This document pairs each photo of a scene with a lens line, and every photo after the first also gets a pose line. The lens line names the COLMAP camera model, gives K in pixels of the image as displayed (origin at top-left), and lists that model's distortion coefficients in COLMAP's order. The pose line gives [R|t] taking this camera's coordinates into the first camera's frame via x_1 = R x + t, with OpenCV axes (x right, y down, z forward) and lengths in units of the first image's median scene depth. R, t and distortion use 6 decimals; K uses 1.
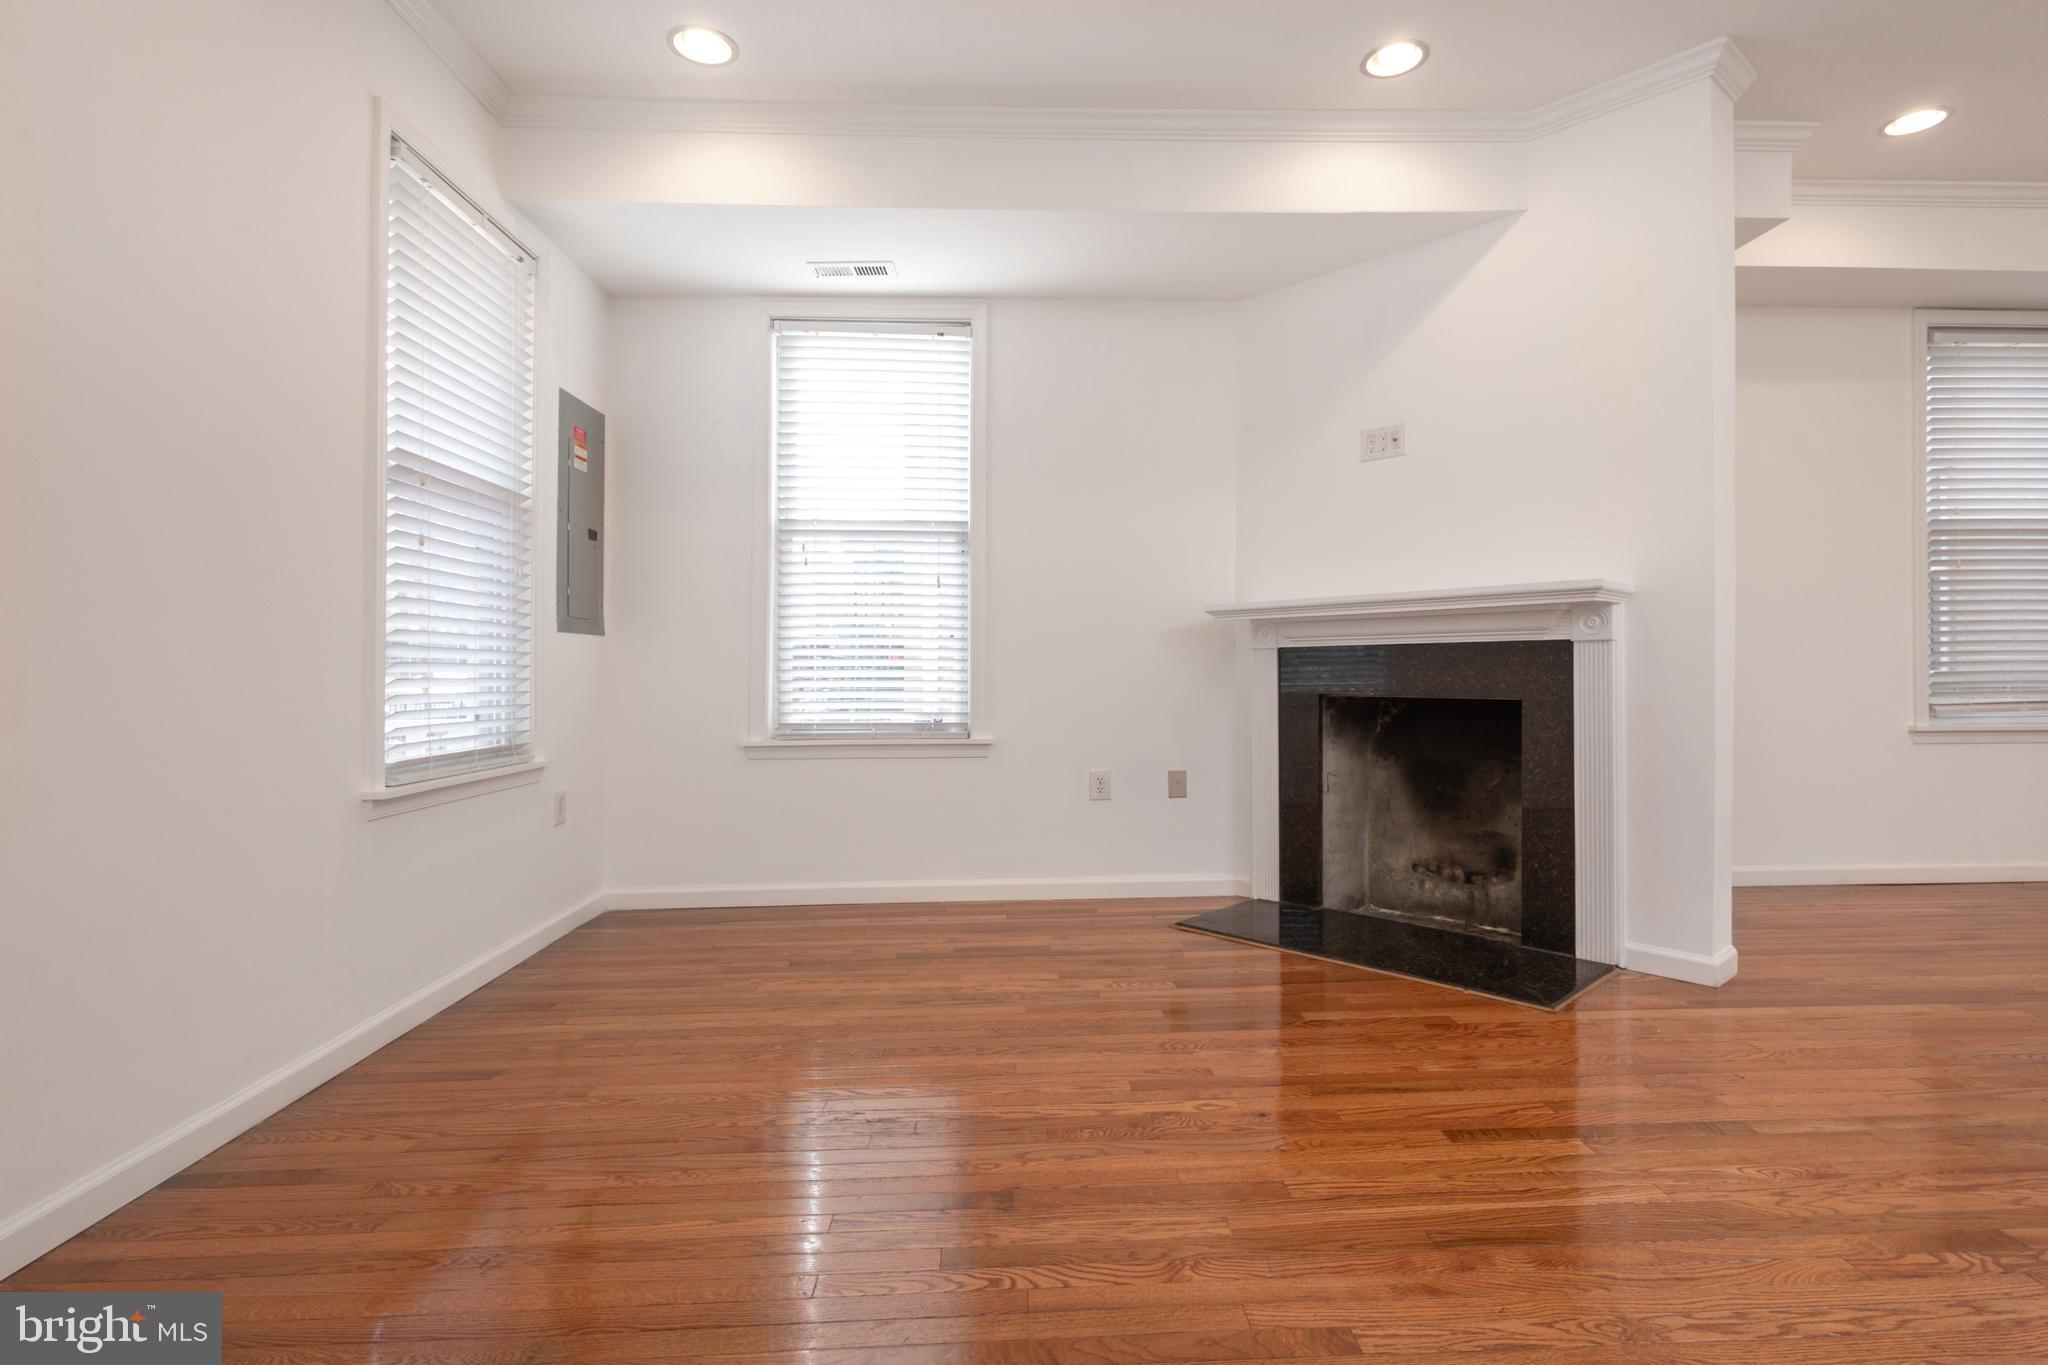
lens RADIAL K [[981.5, 0, 1021.9], [0, 981.5, 640.9], [0, 0, 1]] dist [0.004273, 0.000246]
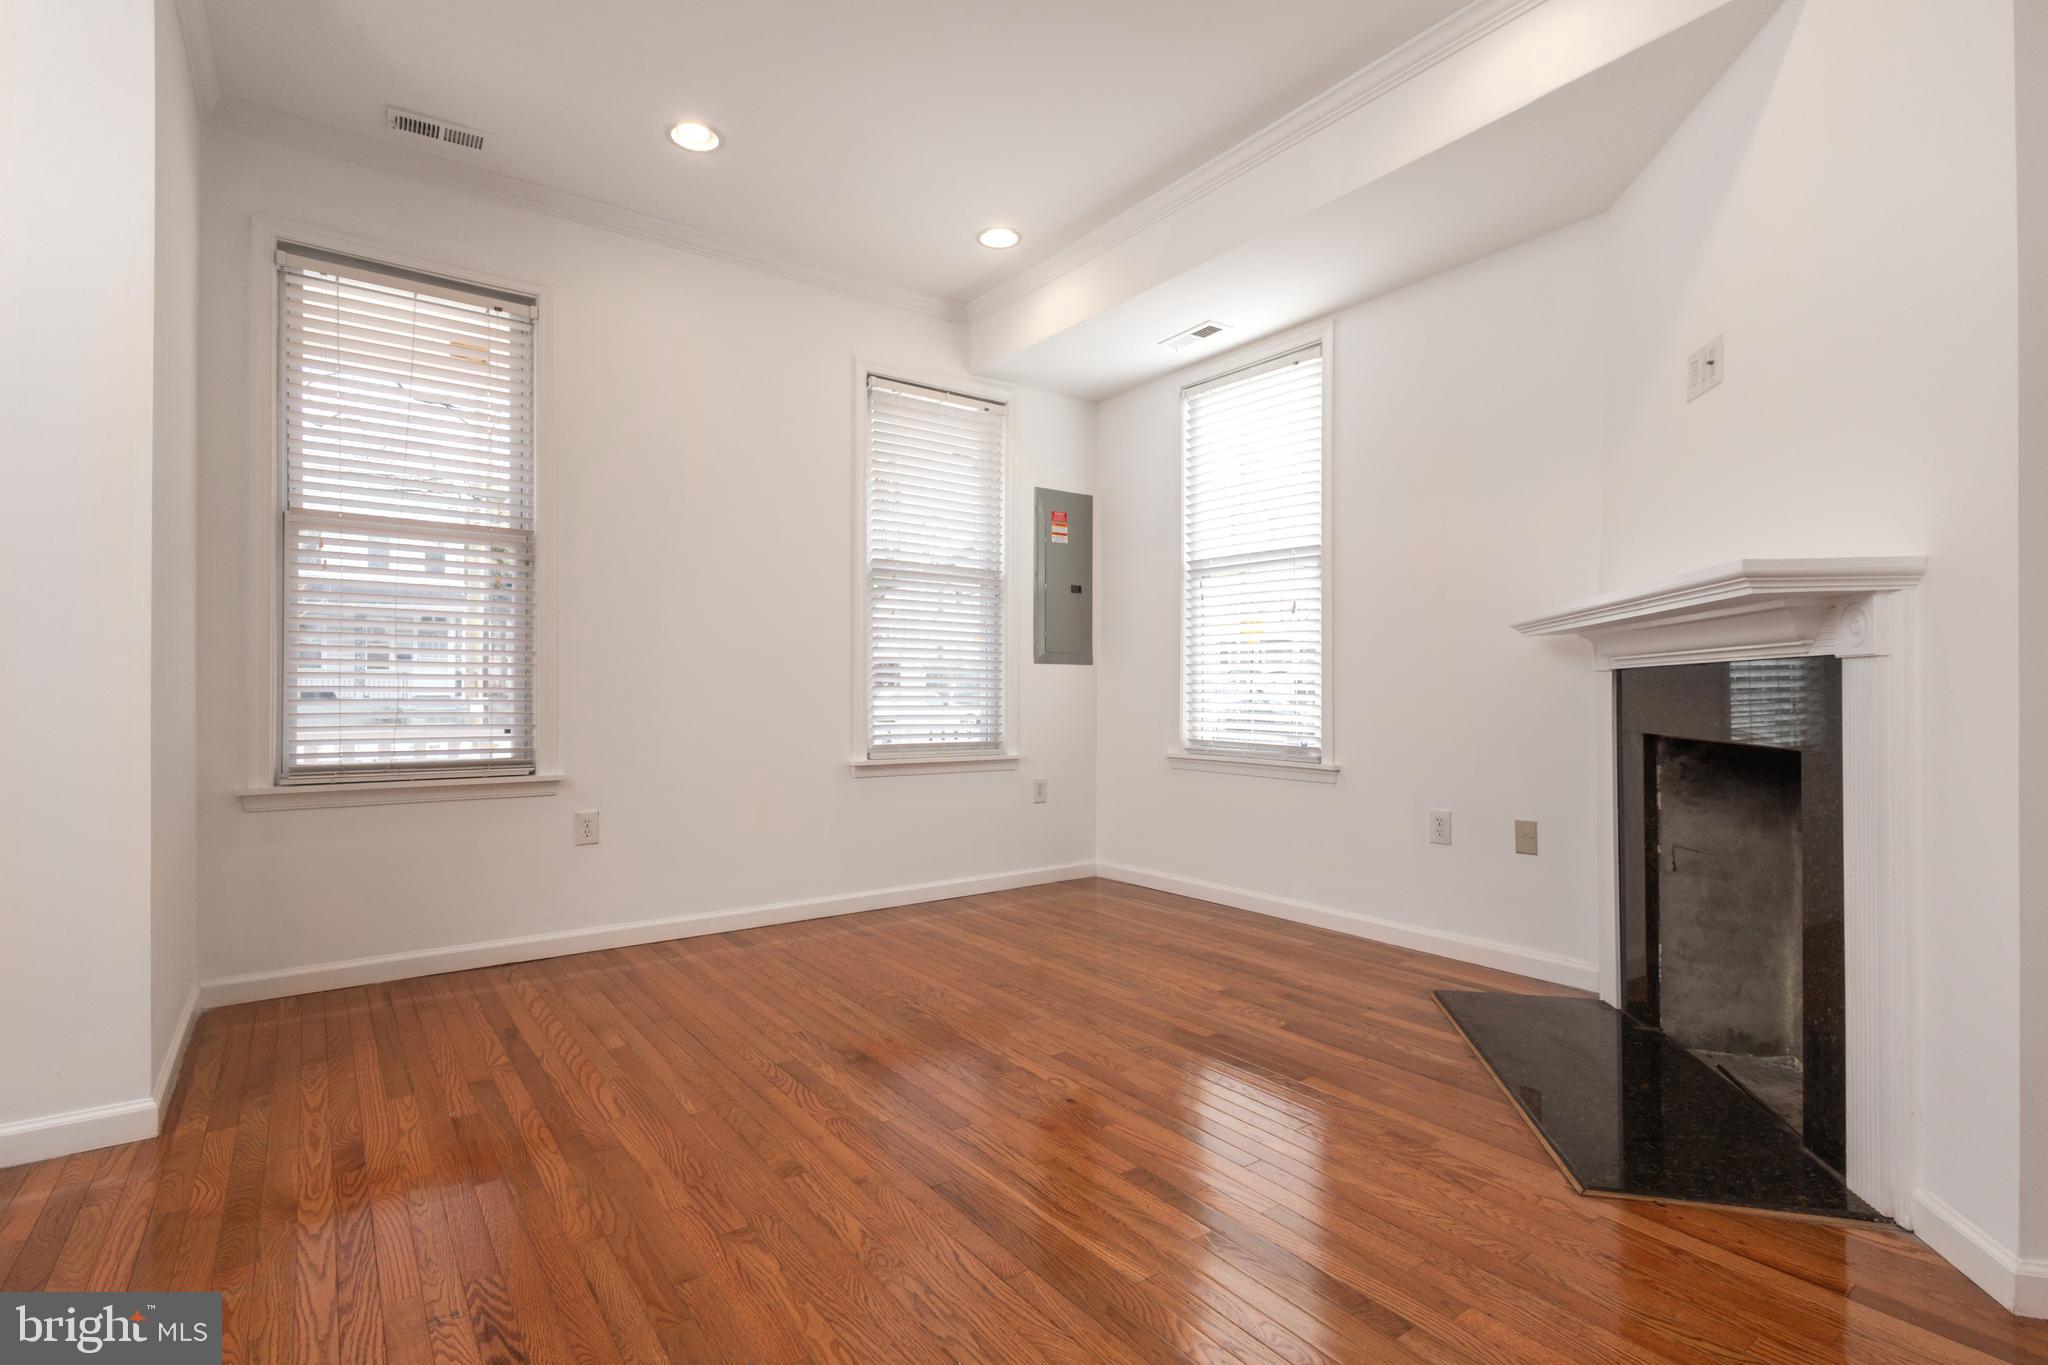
lens RADIAL K [[1013.8, 0, 996.6], [0, 1013.8, 662.4], [0, 0, 1]] dist [0.000993, 0.000059]
pose [[0.520391, -0.015288, -0.853792, 0.701641], [0.018626, 0.999805, -0.006549, -0.002256], [0.853725, -0.012495, 0.520574, 0.202917]]
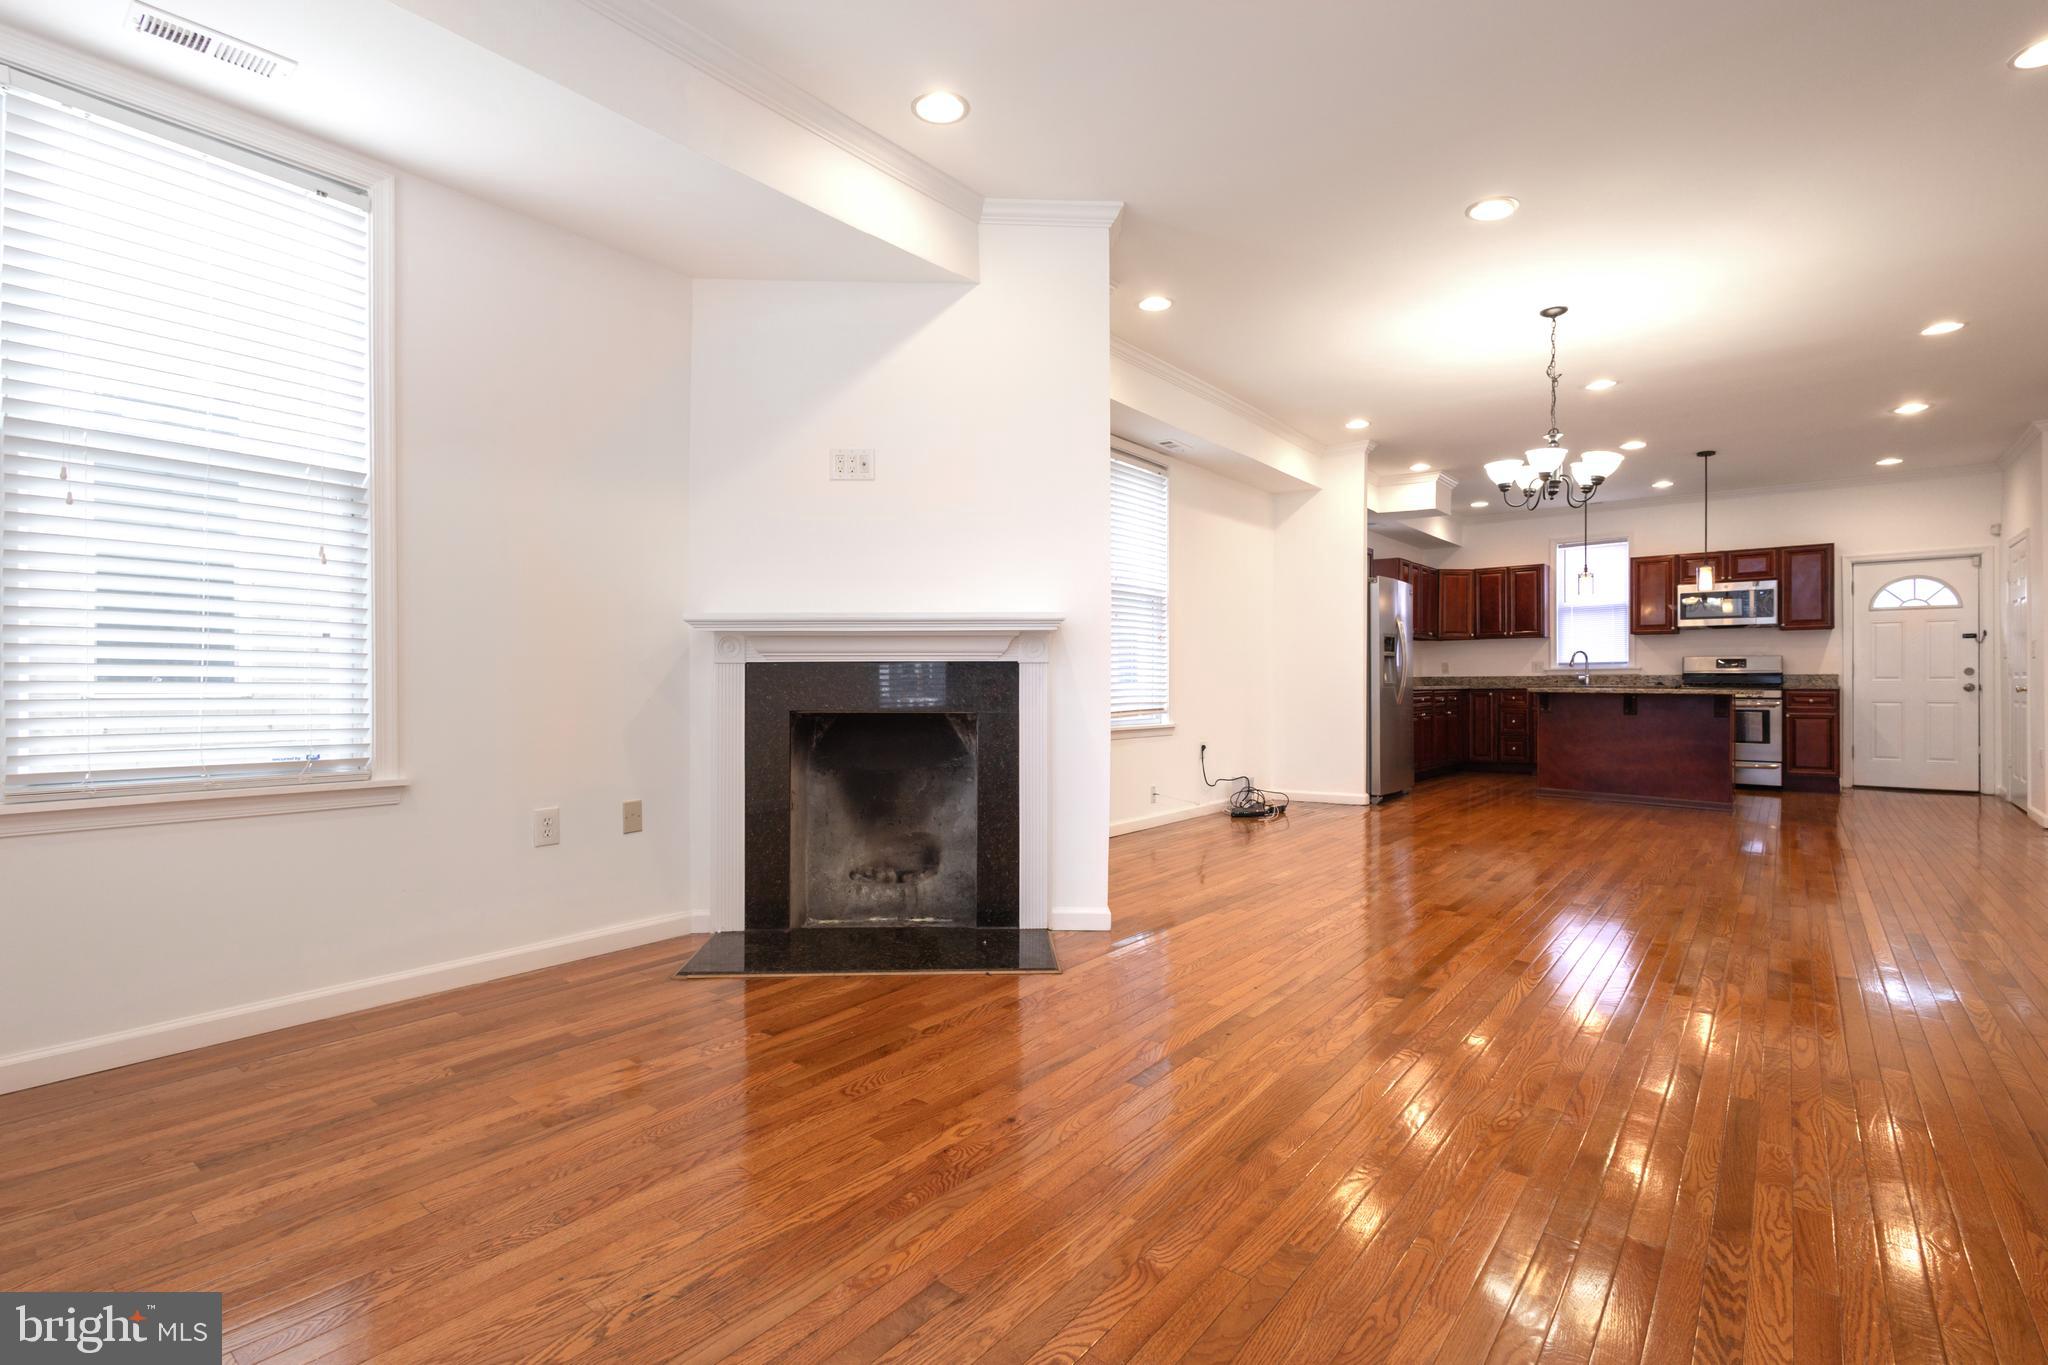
lens RADIAL K [[1020.9, 0, 964.6], [0, 1020.9, 674.8], [0, 0, 1]] dist [0.002071, 0.000030]
pose [[0.658760, 0.013404, 0.752234, -0.353467], [-0.027091, 0.999615, 0.005913, 0.007752], [-0.751865, -0.024274, 0.658870, 0.205233]]
